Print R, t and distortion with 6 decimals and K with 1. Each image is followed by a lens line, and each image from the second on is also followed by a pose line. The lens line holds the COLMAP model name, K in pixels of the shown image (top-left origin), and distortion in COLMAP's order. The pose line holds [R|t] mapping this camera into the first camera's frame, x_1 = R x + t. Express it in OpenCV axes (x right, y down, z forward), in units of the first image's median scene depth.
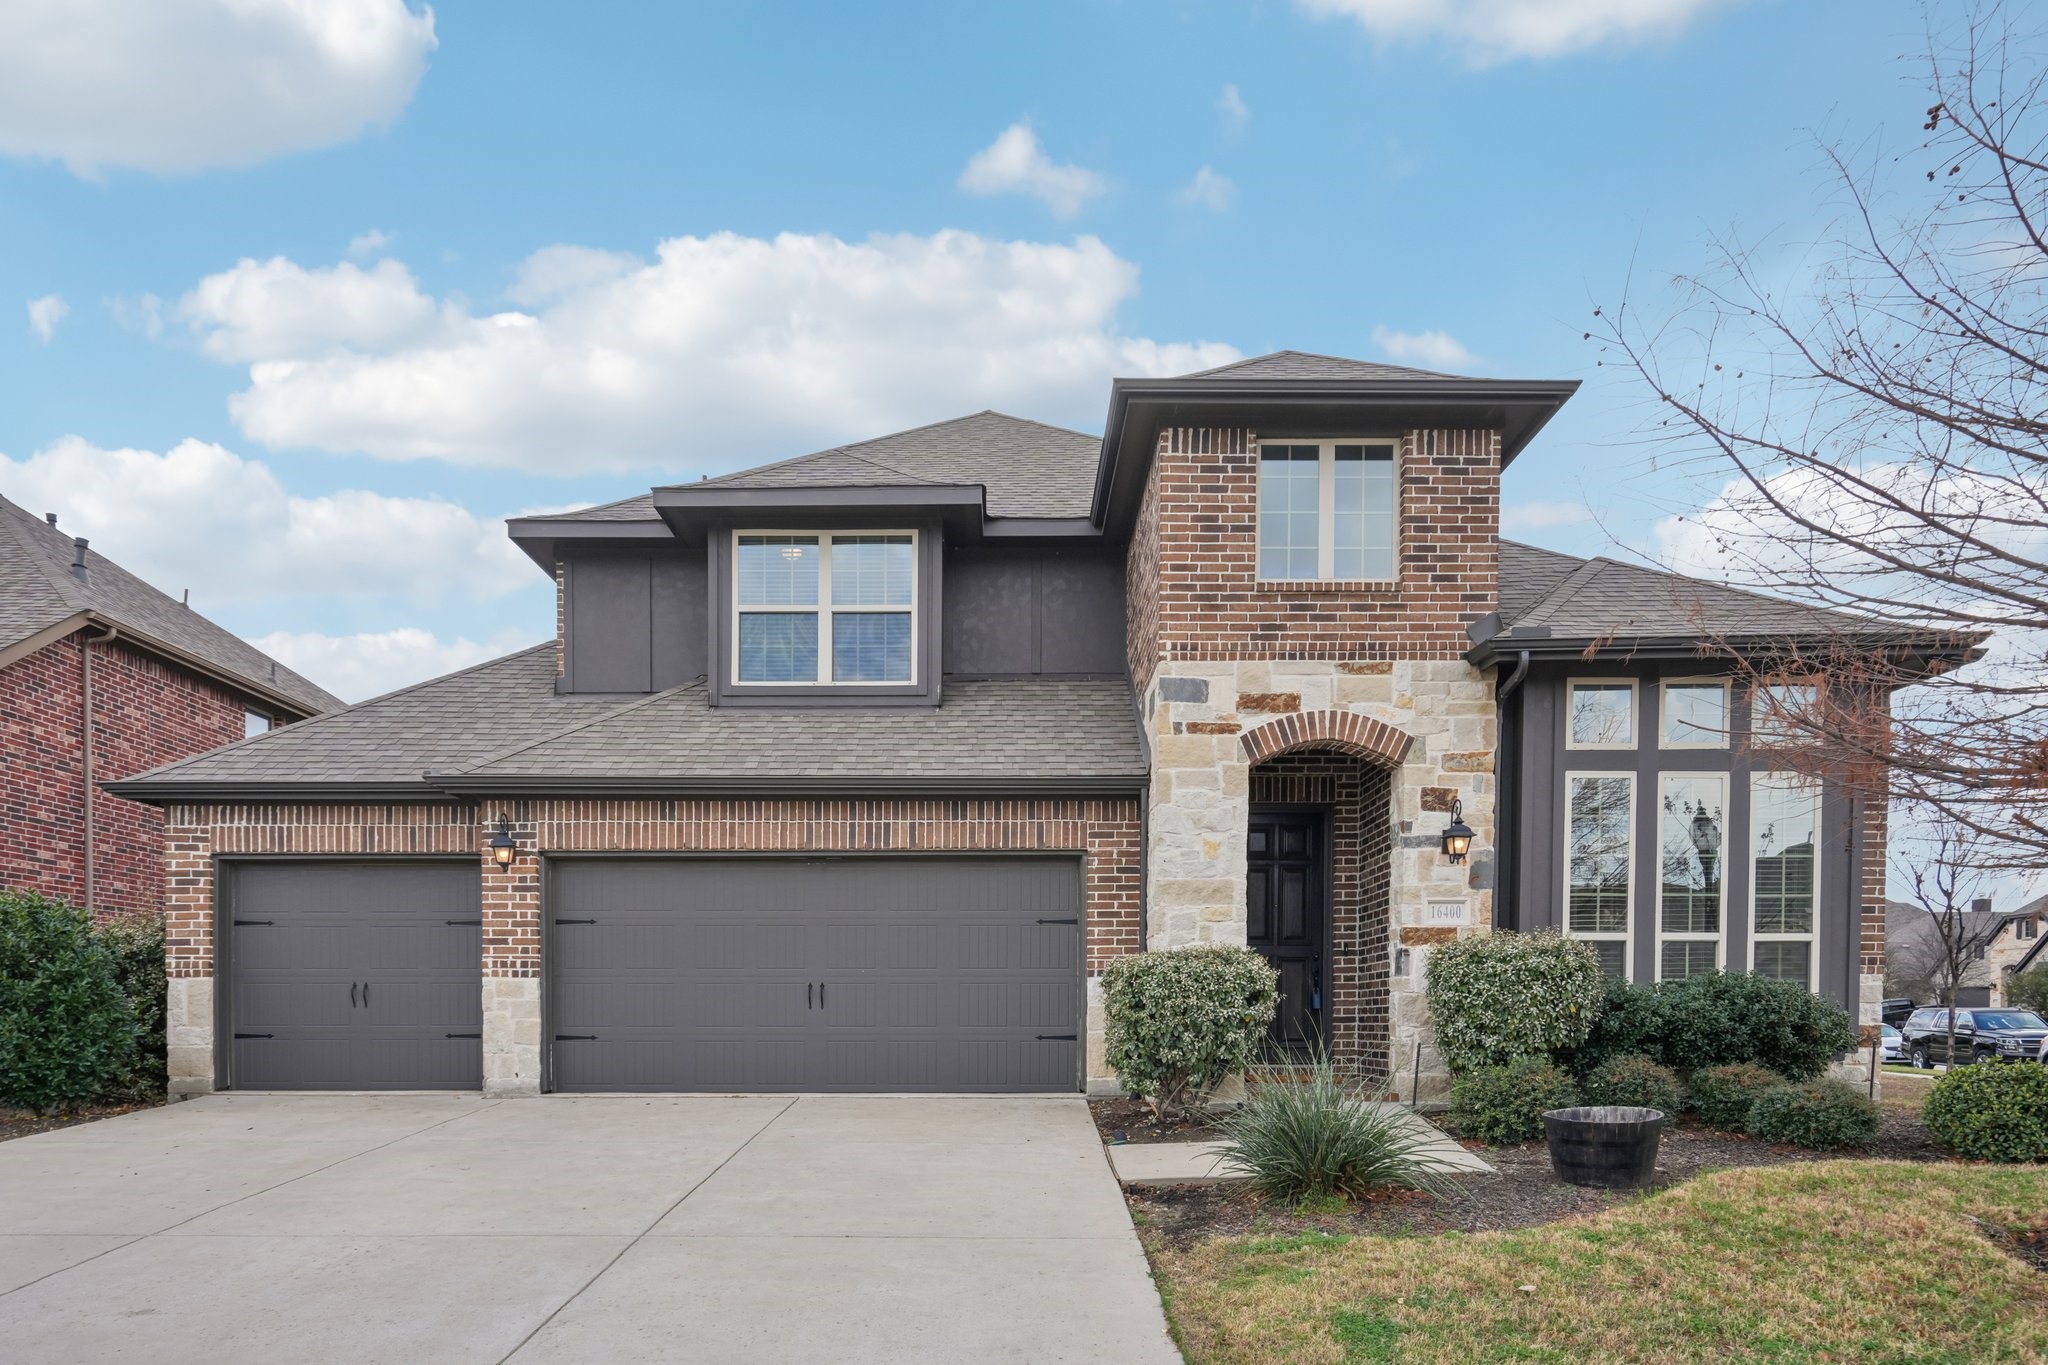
lens RADIAL K [[1272.8, 0, 1039.3], [0, 1272.8, 846.3], [0, 0, 1]] dist [0.003951, 0.001676]
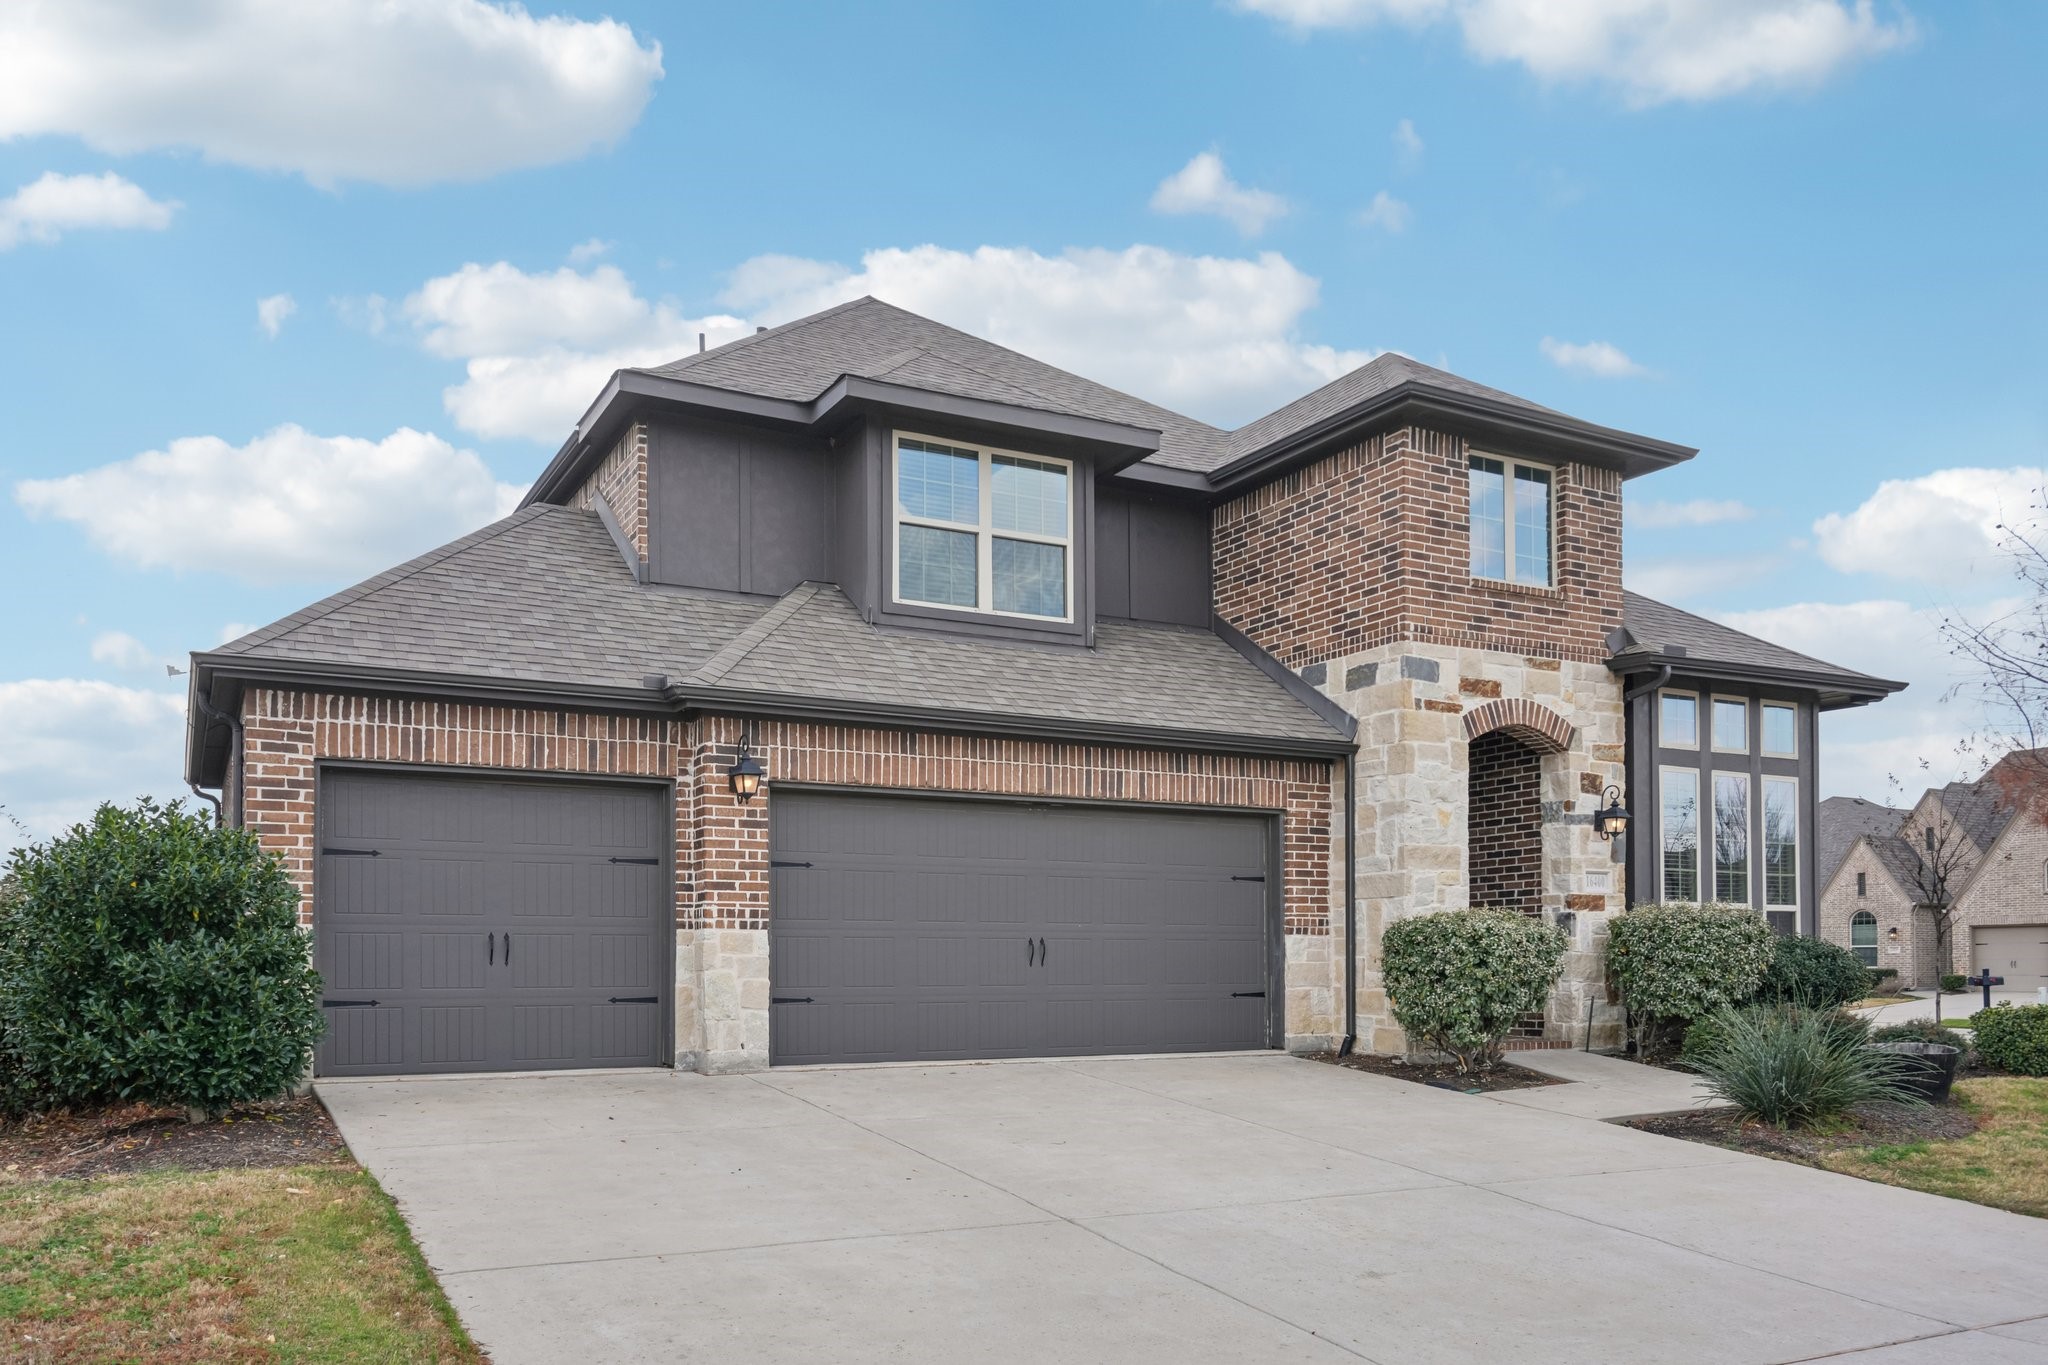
lens RADIAL K [[1509.8, 0, 1022.7], [0, 1509.8, 688.0], [0, 0, 1]] dist [0.005295, -0.002612]
pose [[0.882864, 0.084266, 0.462008, -0.738744], [-0.058966, 0.995875, -0.068960, 0.001725], [-0.465913, 0.033639, 0.884191, 0.022333]]
